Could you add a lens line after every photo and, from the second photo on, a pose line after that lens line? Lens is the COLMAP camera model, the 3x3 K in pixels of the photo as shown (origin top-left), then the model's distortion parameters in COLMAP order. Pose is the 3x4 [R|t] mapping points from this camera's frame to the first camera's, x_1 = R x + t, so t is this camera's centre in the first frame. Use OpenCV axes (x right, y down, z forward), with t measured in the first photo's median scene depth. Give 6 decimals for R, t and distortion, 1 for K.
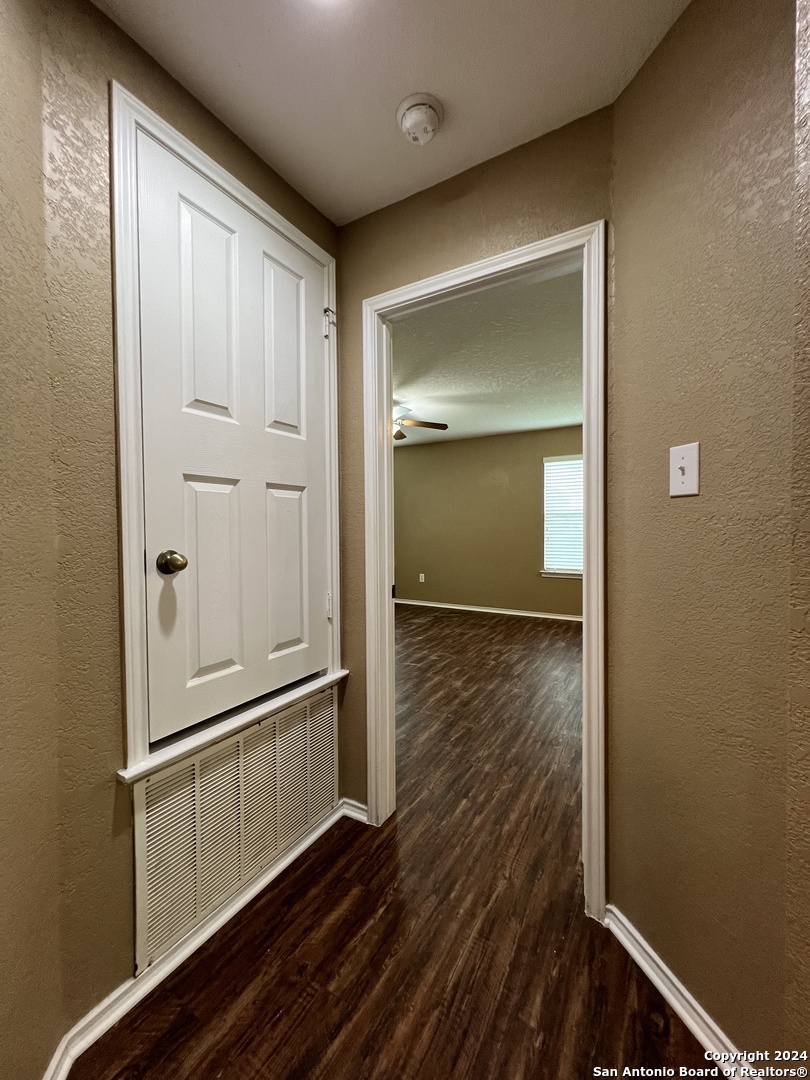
lens RADIAL K [[430.4, 0, 405.3], [0, 430.4, 536.0], [0, 0, 1]] dist [-0.000510, 0.000164]
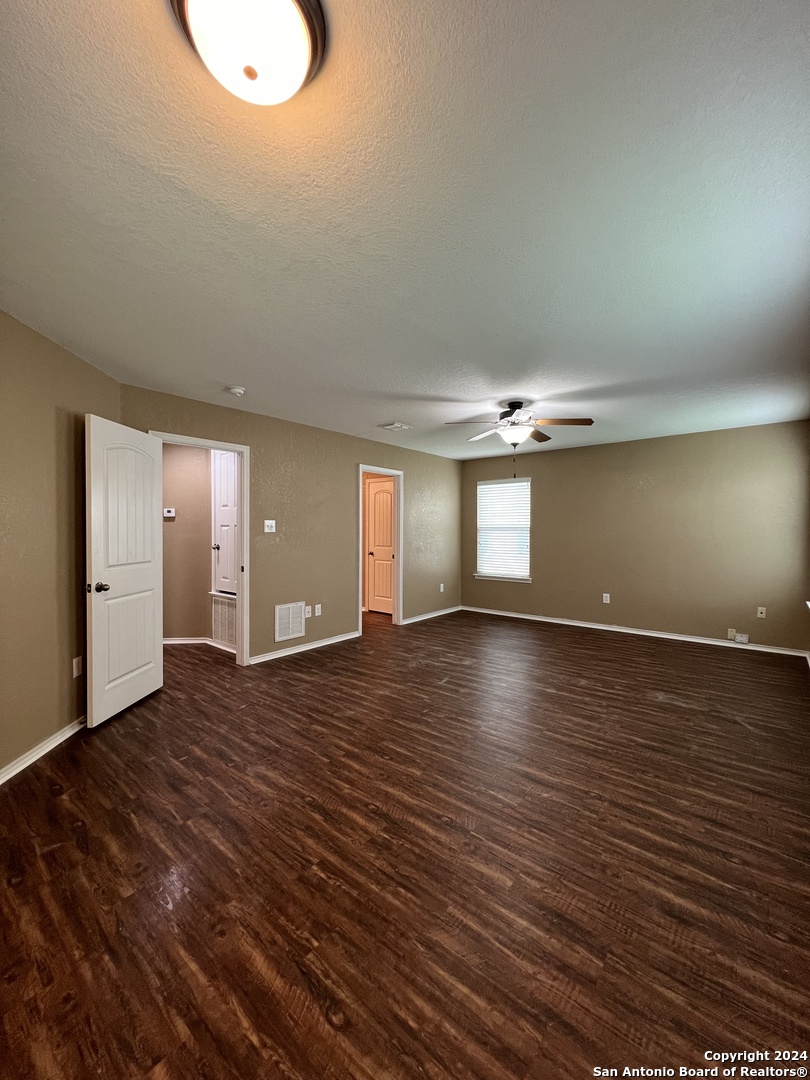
lens RADIAL K [[430.4, 0, 405.8], [0, 430.4, 536.5], [0, 0, 1]] dist [-0.000510, 0.000164]
pose [[-0.154912, 0.020069, -0.987724, 0.983725], [-0.021831, 0.999480, 0.023732, -0.054301], [0.987687, 0.025239, -0.154393, 1.040565]]
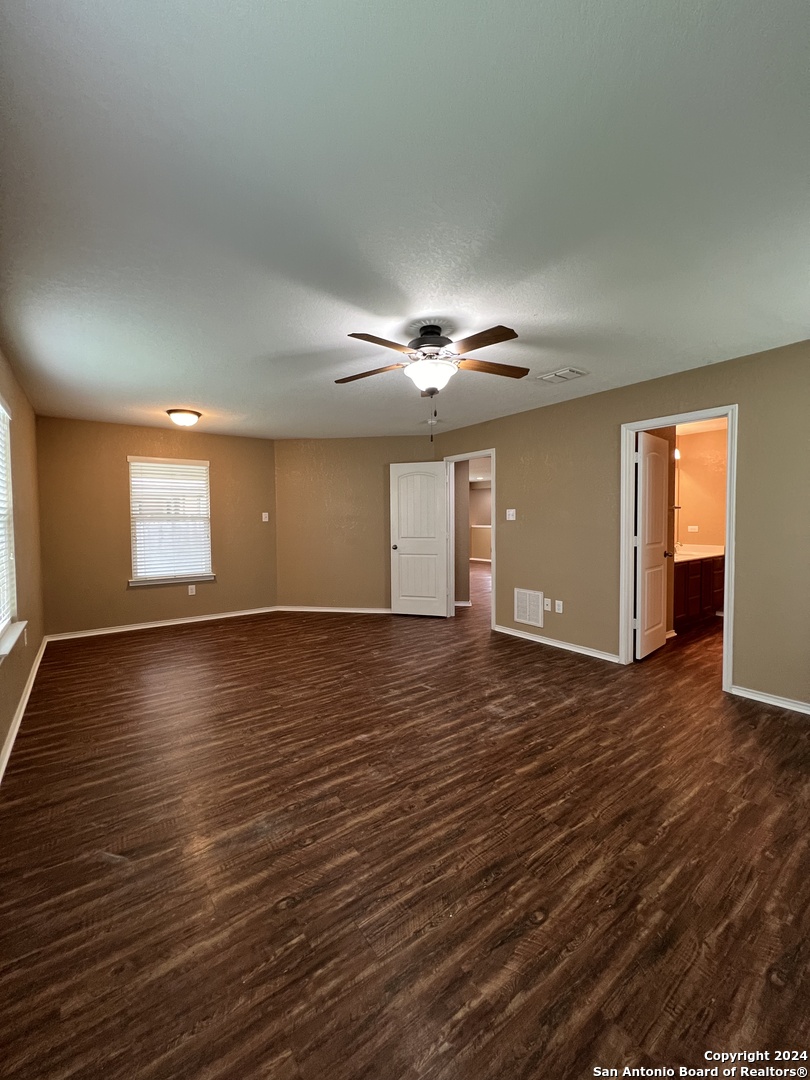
lens RADIAL K [[430.4, 0, 406.2], [0, 430.4, 536.3], [0, 0, 1]] dist [-0.000510, 0.000164]
pose [[-0.921520, -0.001202, 0.388328, -0.282921], [0.022654, 0.998126, 0.056848, -0.062633], [-0.387669, 0.061184, -0.919766, 1.784273]]
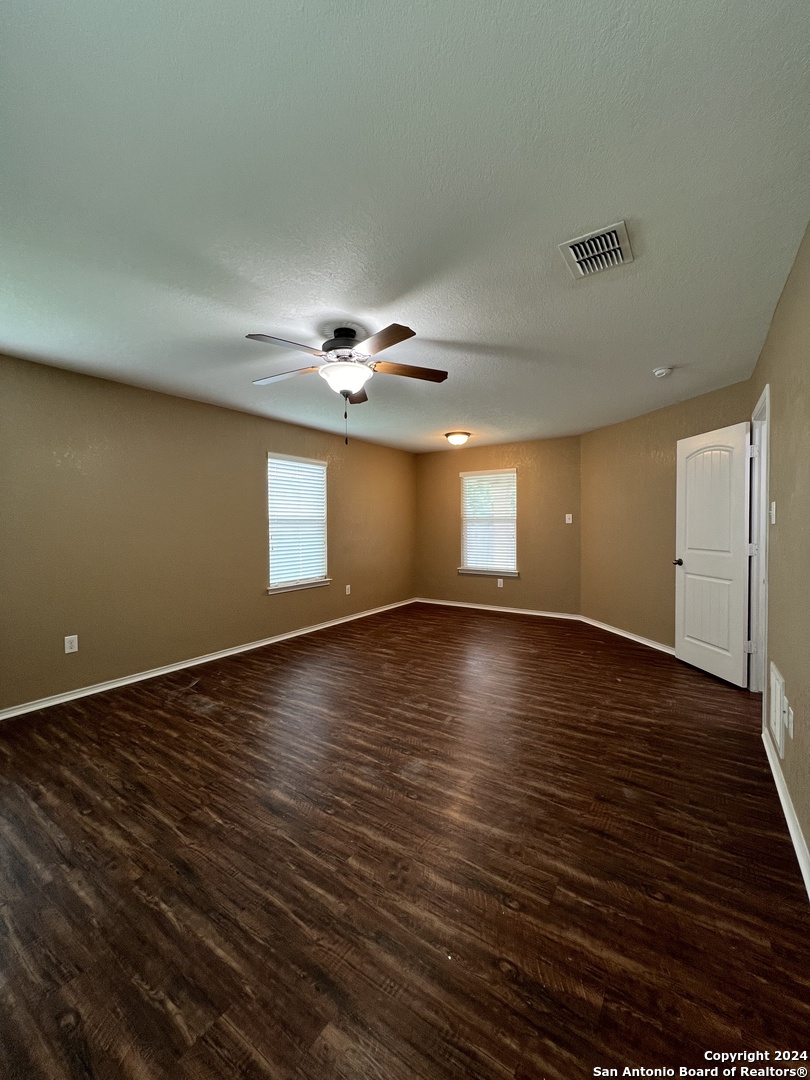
lens RADIAL K [[430.4, 0, 405.9], [0, 430.4, 536.1], [0, 0, 1]] dist [-0.000510, 0.000164]
pose [[0.055943, -0.021756, 0.998197, -0.725687], [0.028267, 0.999396, 0.020198, -0.040622], [-0.998034, 0.027086, 0.056524, 1.007239]]
